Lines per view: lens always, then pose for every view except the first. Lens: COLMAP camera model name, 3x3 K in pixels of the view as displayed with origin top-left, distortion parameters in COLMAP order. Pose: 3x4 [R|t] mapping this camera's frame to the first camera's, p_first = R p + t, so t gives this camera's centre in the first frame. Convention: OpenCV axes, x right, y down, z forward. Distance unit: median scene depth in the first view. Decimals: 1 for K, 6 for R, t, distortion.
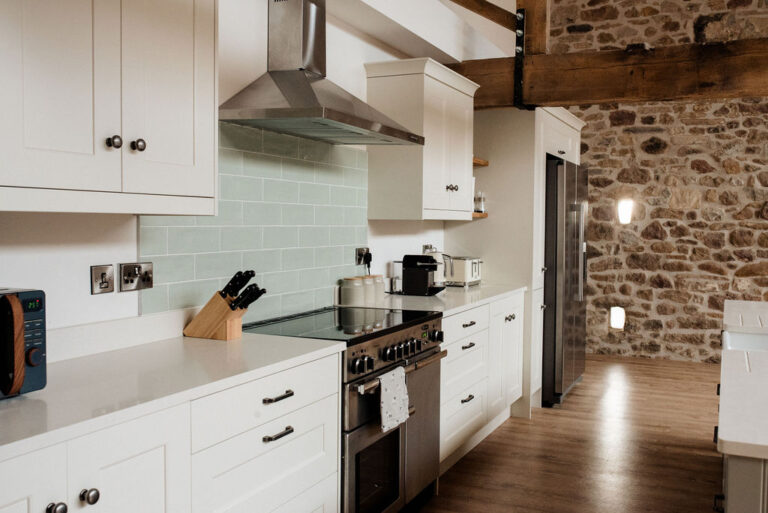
lens RADIAL K [[734.2, 0, 383.0], [0, 734.2, 236.4], [0, 0, 1]] dist [-0.066833, 0.116223]
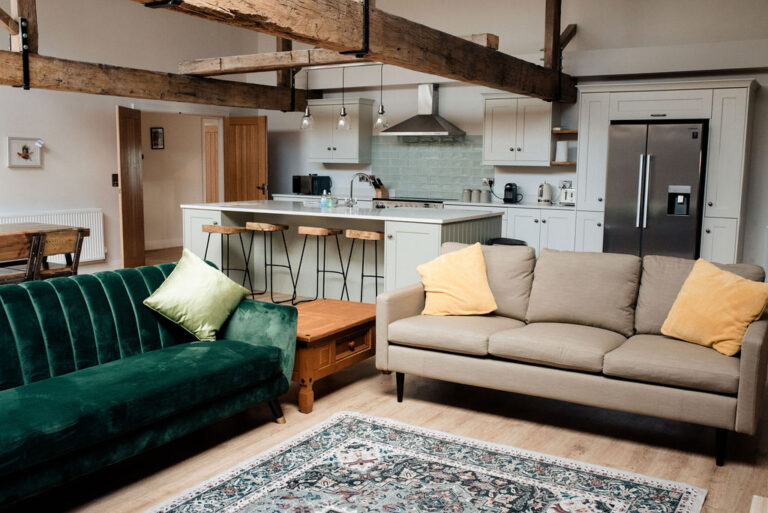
lens RADIAL K [[734.2, 0, 383.0], [0, 734.2, 236.4], [0, 0, 1]] dist [-0.066833, 0.116223]
pose [[-0.108290, 0.089572, -0.990076, 2.227492], [-0.032700, 0.995073, 0.093600, -0.006802], [0.993581, 0.042511, -0.104827, 0.918290]]
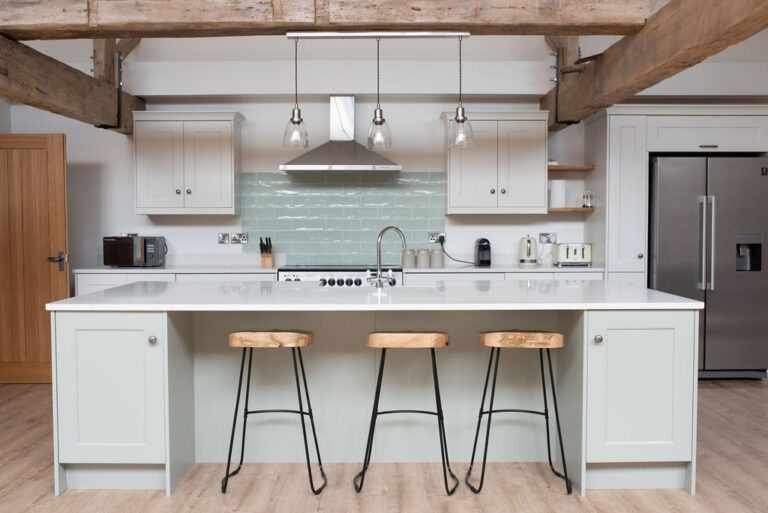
lens RADIAL K [[766.6, 0, 383.3], [0, 766.6, 278.9], [0, 0, 1]] dist [-0.084291, 0.138163]
pose [[0.441531, 0.051542, -0.895764, 1.398780], [-0.010809, 0.998582, 0.052131, 0.029411], [0.897181, -0.013335, 0.441462, 0.165652]]
